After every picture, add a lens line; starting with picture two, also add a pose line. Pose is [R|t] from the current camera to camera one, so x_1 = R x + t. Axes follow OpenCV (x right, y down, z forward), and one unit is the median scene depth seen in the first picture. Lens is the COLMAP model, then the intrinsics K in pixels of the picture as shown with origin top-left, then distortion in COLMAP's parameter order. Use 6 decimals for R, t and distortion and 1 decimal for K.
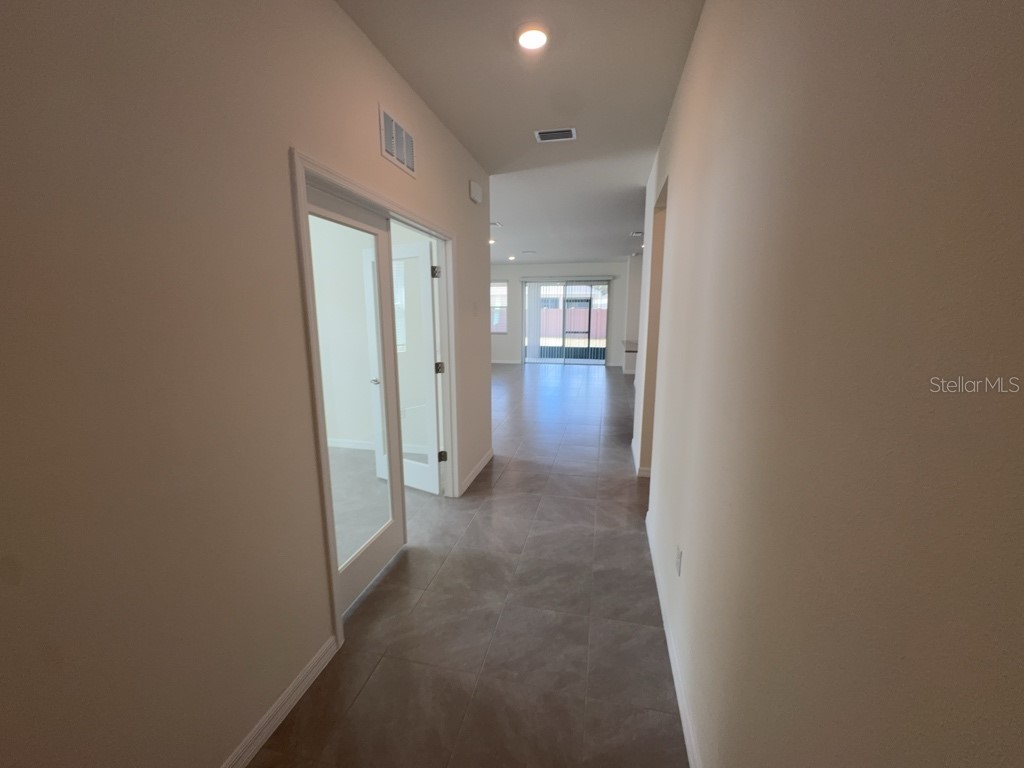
lens RADIAL K [[407.2, 0, 513.9], [0, 407.2, 383.7], [0, 0, 1]] dist [0.000566, 0.000560]
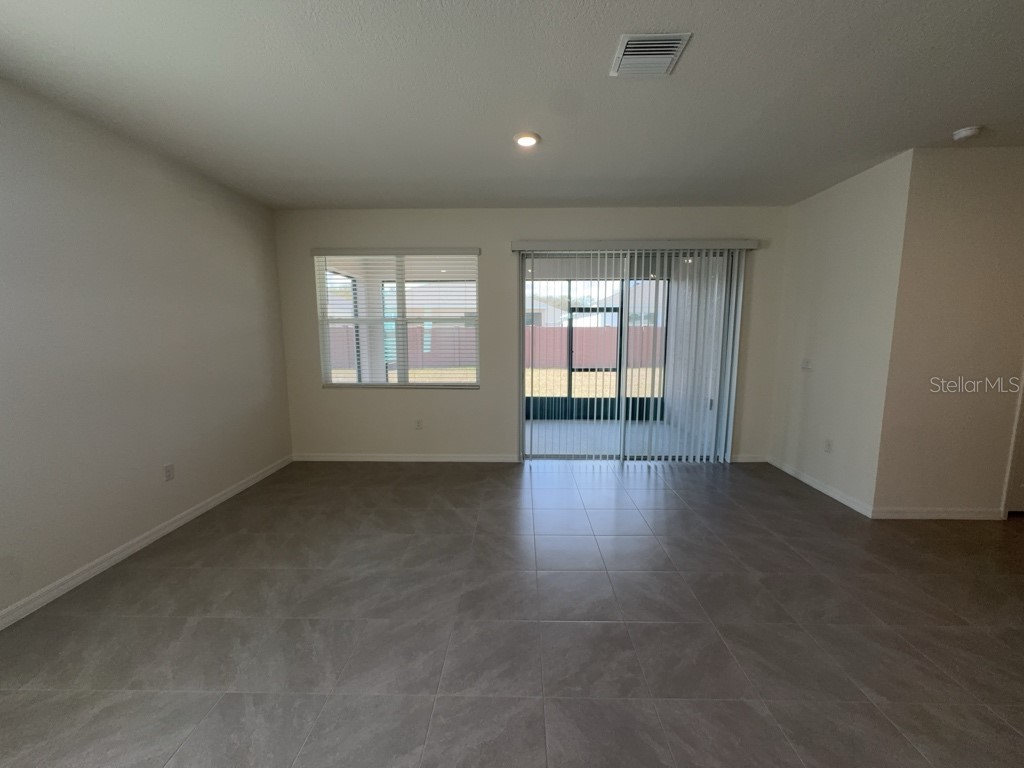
lens RADIAL K [[407.2, 0, 513.9], [0, 407.2, 383.7], [0, 0, 1]] dist [0.000566, 0.000560]
pose [[0.981934, -0.026656, 0.187336, -0.053957], [0.034230, 0.998717, -0.037309, -0.105261], [-0.186101, 0.043047, 0.981587, 0.581379]]
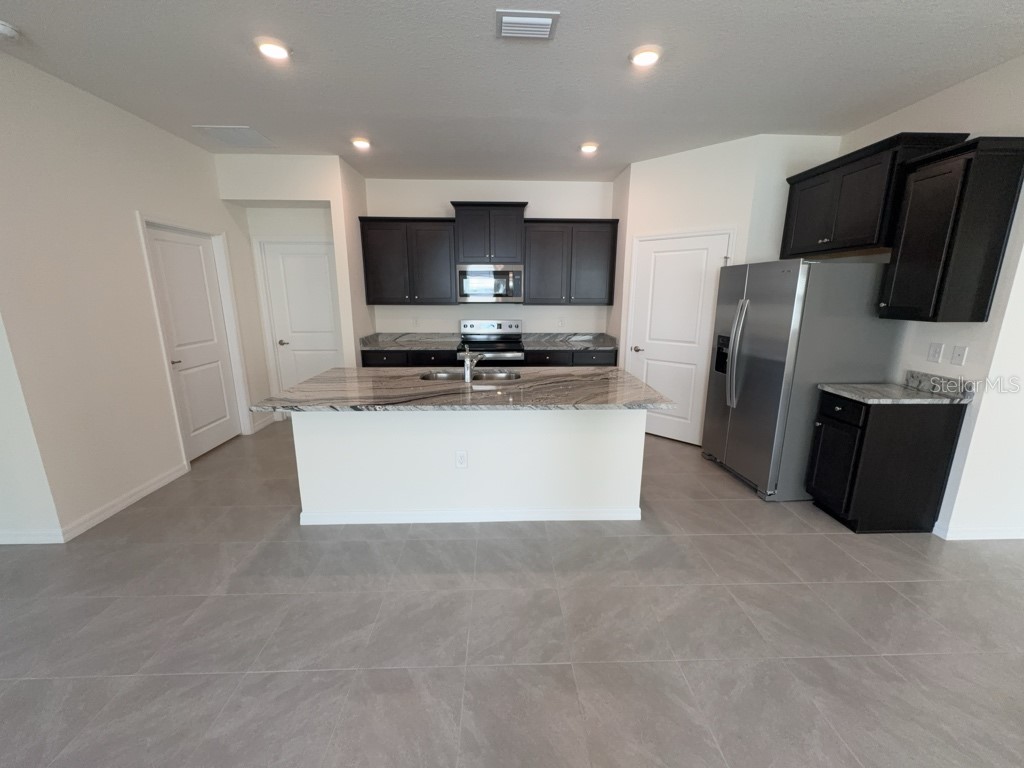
lens RADIAL K [[407.2, 0, 513.9], [0, 407.2, 383.7], [0, 0, 1]] dist [0.000566, 0.000560]
pose [[-0.240498, -0.214947, 0.946551, -0.008892], [0.162948, 0.952392, 0.257676, -0.111152], [-0.956874, 0.216209, -0.194024, 0.609123]]
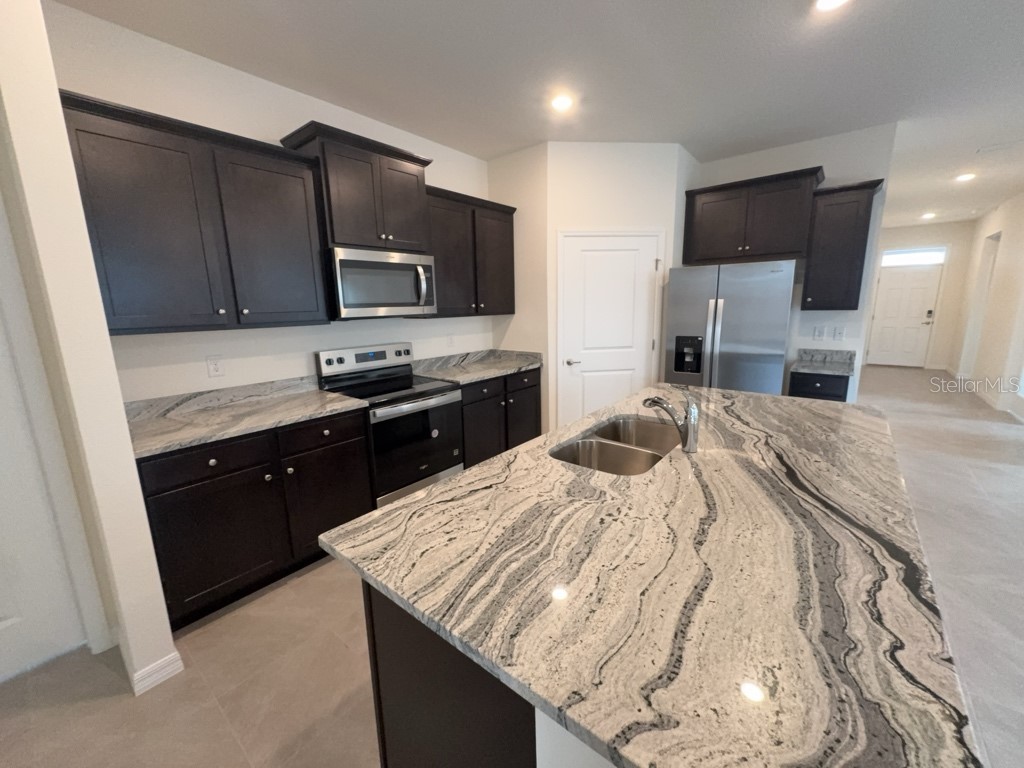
lens RADIAL K [[407.2, 0, 513.9], [0, 407.2, 383.7], [0, 0, 1]] dist [0.000566, 0.000560]
pose [[-0.890506, -0.068807, 0.449739, 0.203334], [0.098656, 0.935776, 0.338512, -0.123151], [-0.444147, 0.345816, -0.826526, 0.705970]]
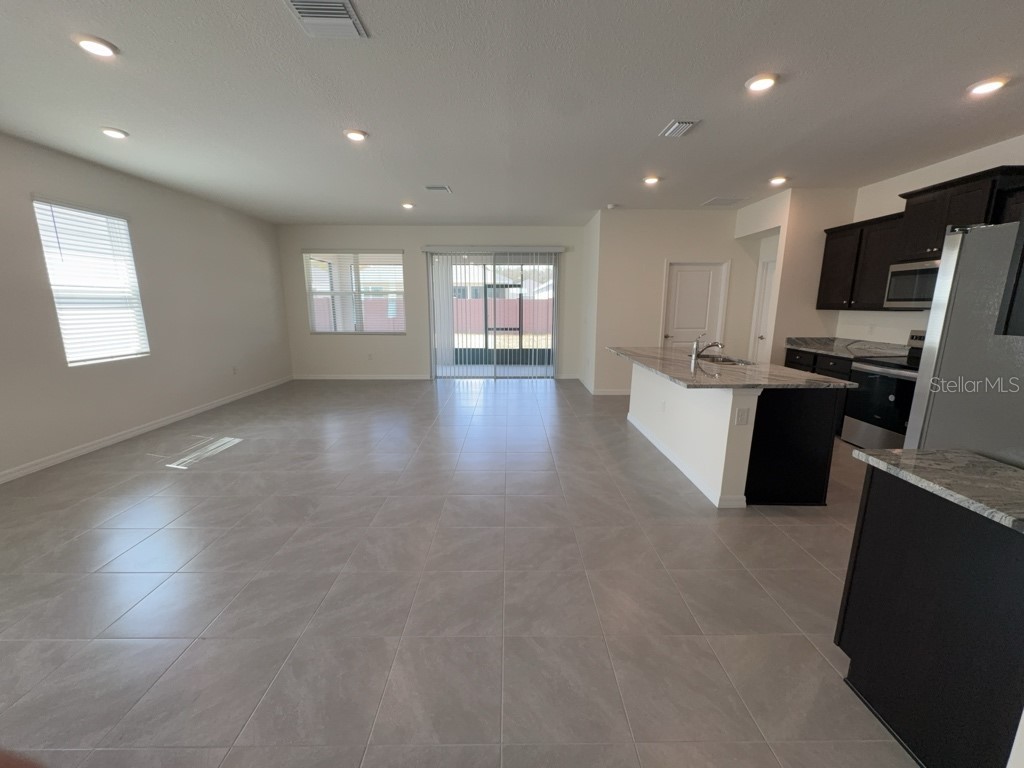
lens RADIAL K [[407.2, 0, 513.9], [0, 407.2, 383.7], [0, 0, 1]] dist [0.000566, 0.000560]
pose [[0.975934, -0.040540, 0.214263, 0.007863], [0.035522, 0.998998, 0.027218, -0.053310], [-0.215151, -0.018952, 0.976397, 0.315366]]
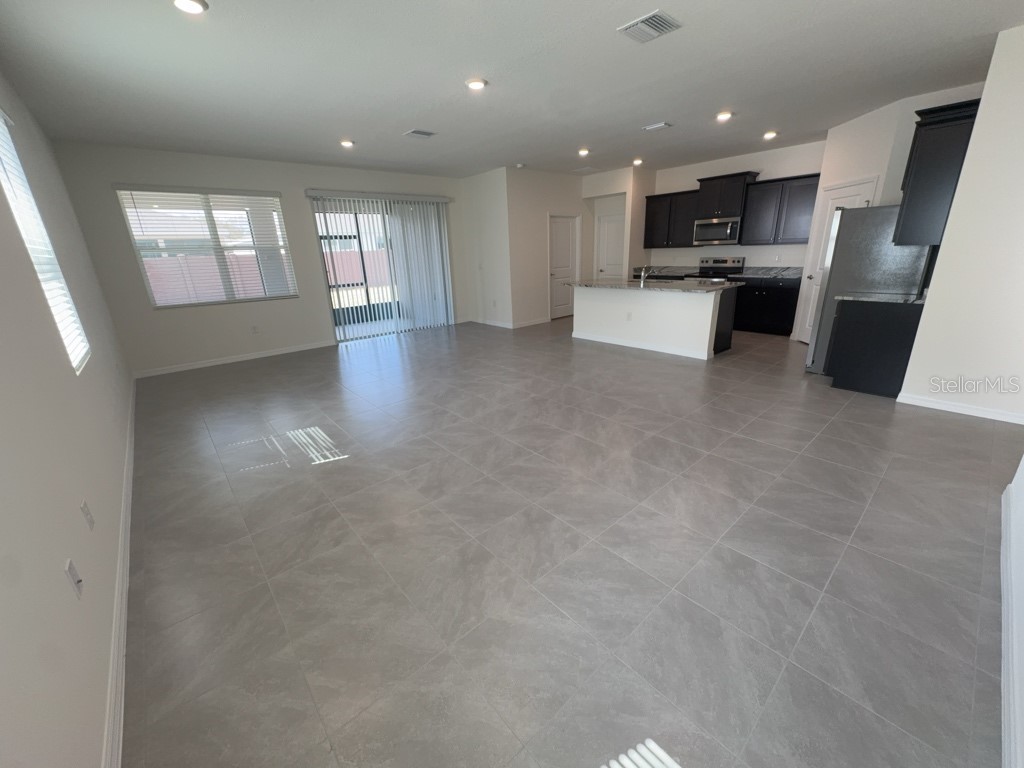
lens RADIAL K [[407.2, 0, 513.9], [0, 407.2, 383.7], [0, 0, 1]] dist [0.000566, 0.000560]
pose [[0.598659, -0.272563, 0.753205, -0.272751], [0.173461, 0.962126, 0.210296, -0.071149], [-0.781997, 0.004756, 0.623264, 0.409924]]
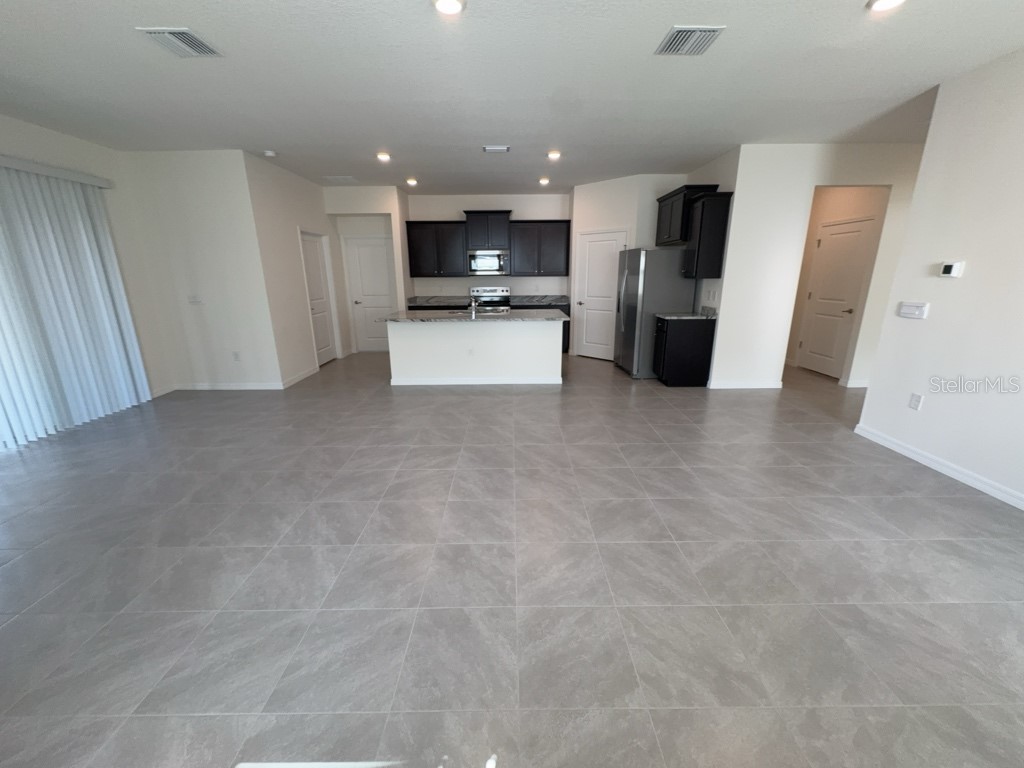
lens RADIAL K [[407.2, 0, 513.9], [0, 407.2, 383.7], [0, 0, 1]] dist [0.000566, 0.000560]
pose [[-0.214304, -0.258711, 0.941882, -0.230311], [0.174525, 0.938626, 0.297526, -0.110434], [-0.961049, 0.228144, -0.156000, 0.633270]]
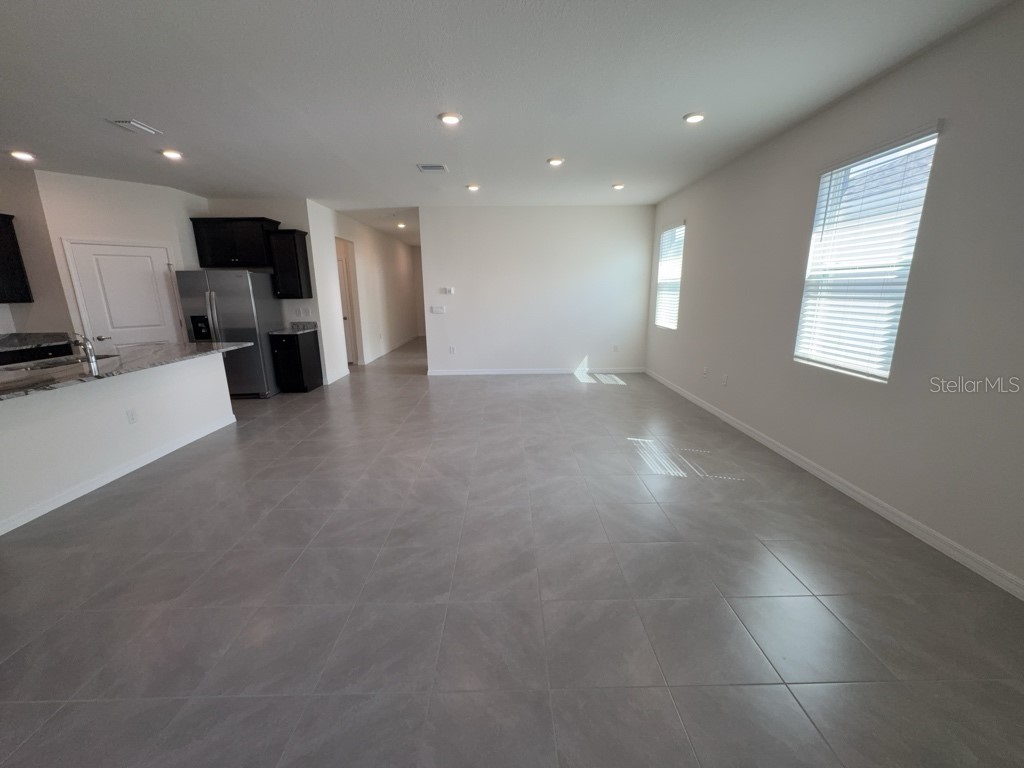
lens RADIAL K [[407.2, 0, 513.9], [0, 407.2, 383.7], [0, 0, 1]] dist [0.000566, 0.000560]
pose [[-0.974893, 0.059486, -0.214581, -0.003363], [-0.028747, 0.921971, 0.386192, -0.157140], [0.220810, 0.382664, -0.897113, 0.898051]]
